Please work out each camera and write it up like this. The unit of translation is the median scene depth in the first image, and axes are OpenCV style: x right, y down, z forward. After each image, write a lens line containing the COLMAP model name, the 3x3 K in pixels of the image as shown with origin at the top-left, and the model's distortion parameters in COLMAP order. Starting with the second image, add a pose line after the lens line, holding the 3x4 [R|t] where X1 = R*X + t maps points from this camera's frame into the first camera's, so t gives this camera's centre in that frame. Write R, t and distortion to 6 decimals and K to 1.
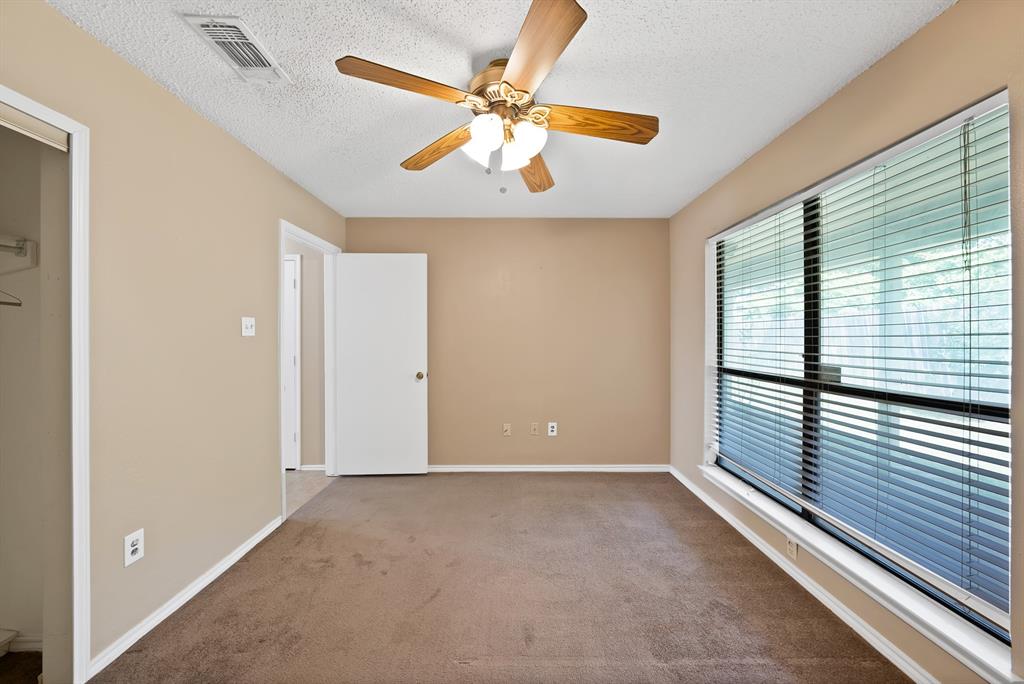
lens RADIAL K [[366.5, 0, 508.9], [0, 366.5, 338.3], [0, 0, 1]] dist [-0.025938, 0.007294]
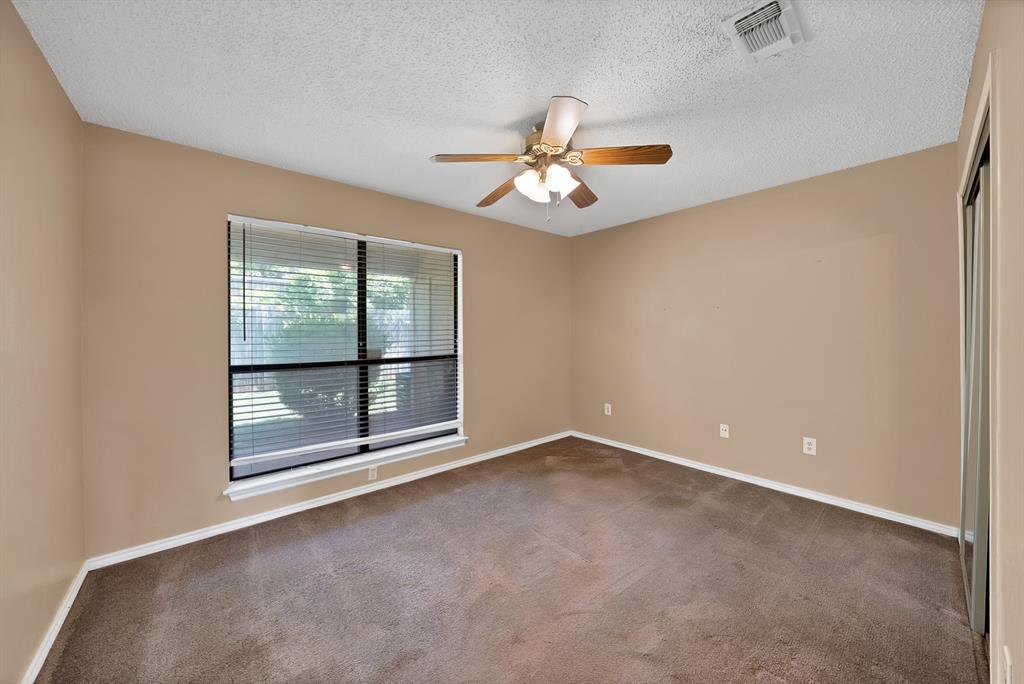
lens RADIAL K [[366.5, 0, 508.9], [0, 366.5, 338.3], [0, 0, 1]] dist [-0.025938, 0.007294]
pose [[-0.652014, -0.019377, 0.757960, -0.724675], [-0.000411, 0.999682, 0.025204, -0.012193], [-0.758207, 0.016122, -0.651814, 1.548868]]
